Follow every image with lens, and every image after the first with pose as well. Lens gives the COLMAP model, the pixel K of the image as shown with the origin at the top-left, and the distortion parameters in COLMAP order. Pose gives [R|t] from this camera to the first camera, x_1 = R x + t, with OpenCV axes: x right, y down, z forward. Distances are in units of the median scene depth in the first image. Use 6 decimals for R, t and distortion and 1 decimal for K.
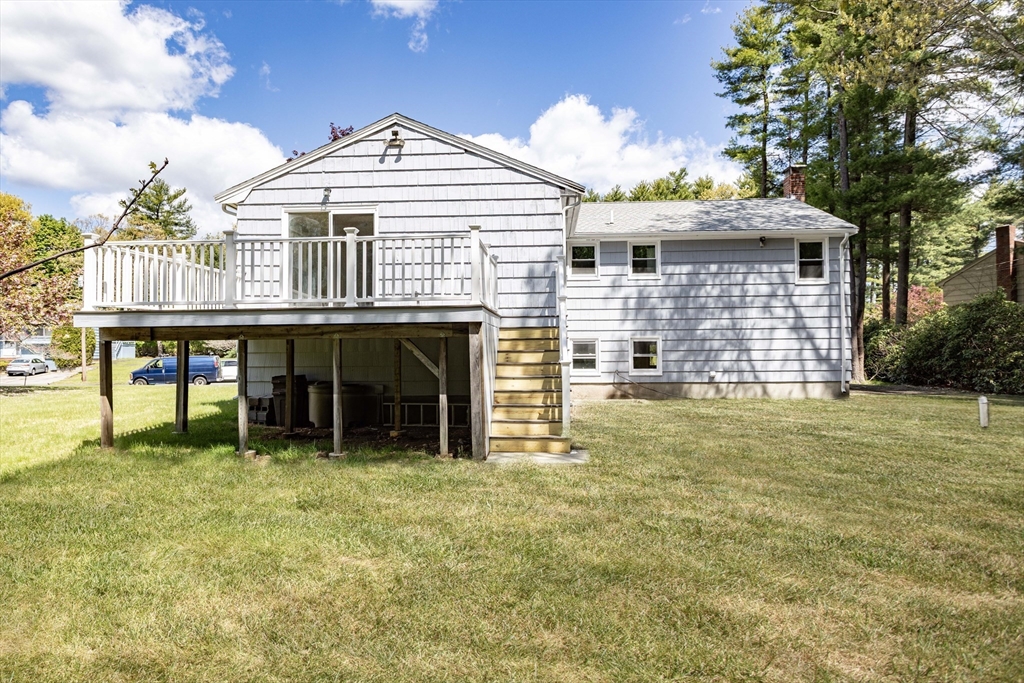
lens RADIAL K [[635.1, 0, 512.0], [0, 635.1, 341.5], [0, 0, 1]] dist [-0.008468, -0.001083]
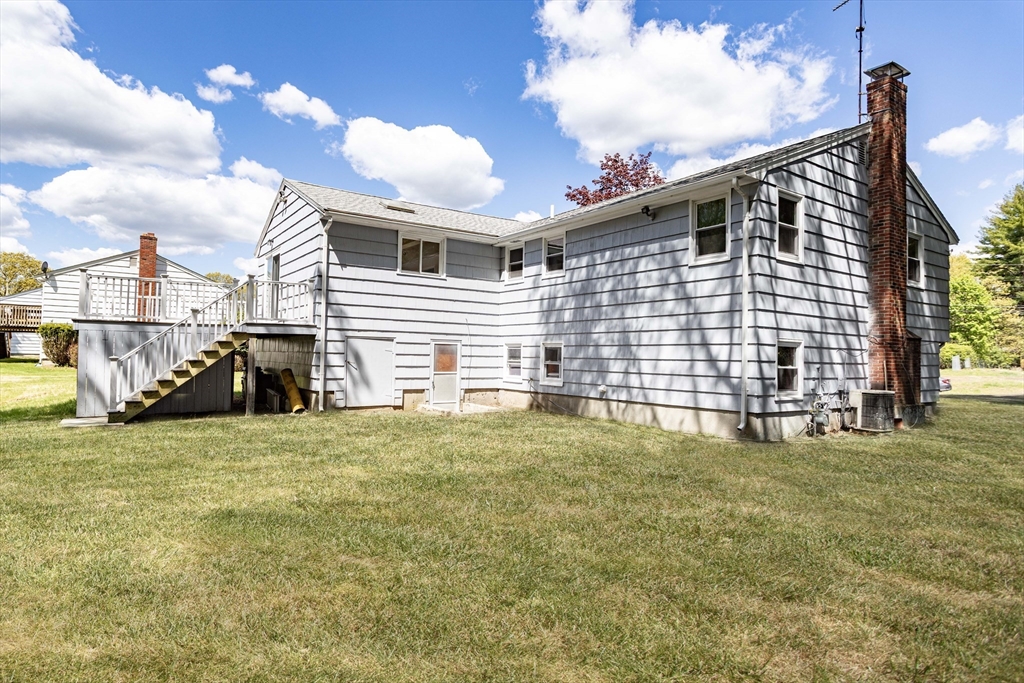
lens RADIAL K [[584.0, 0, 512.0], [0, 584.0, 341.5], [0, 0, 1]] dist [-0.004270, -0.000656]
pose [[0.621868, -0.000843, -0.783122, 0.822378], [-0.010232, 0.999905, -0.009202, -0.000071], [0.783055, 0.013735, 0.621800, 0.451607]]
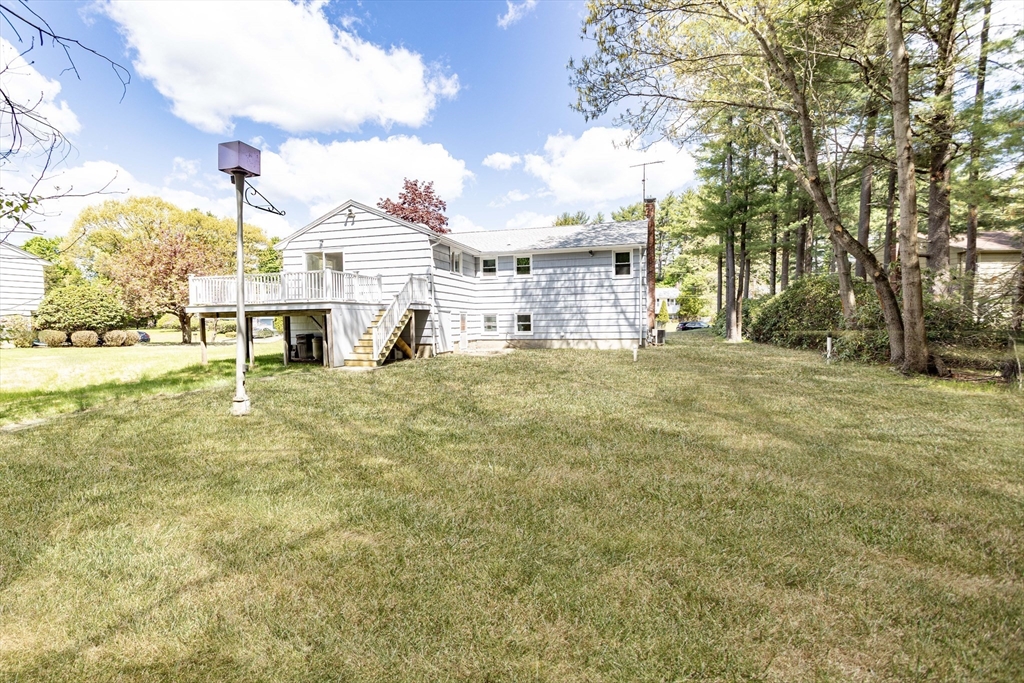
lens RADIAL K [[483.4, 0, 512.0], [0, 483.4, 341.5], [0, 0, 1]] dist [-0.000299, 0.000304]
pose [[0.975602, 0.002349, -0.219535, 0.467486], [0.009985, 0.998434, 0.055052, -0.000860], [0.219321, -0.055901, 0.974050, -0.271963]]
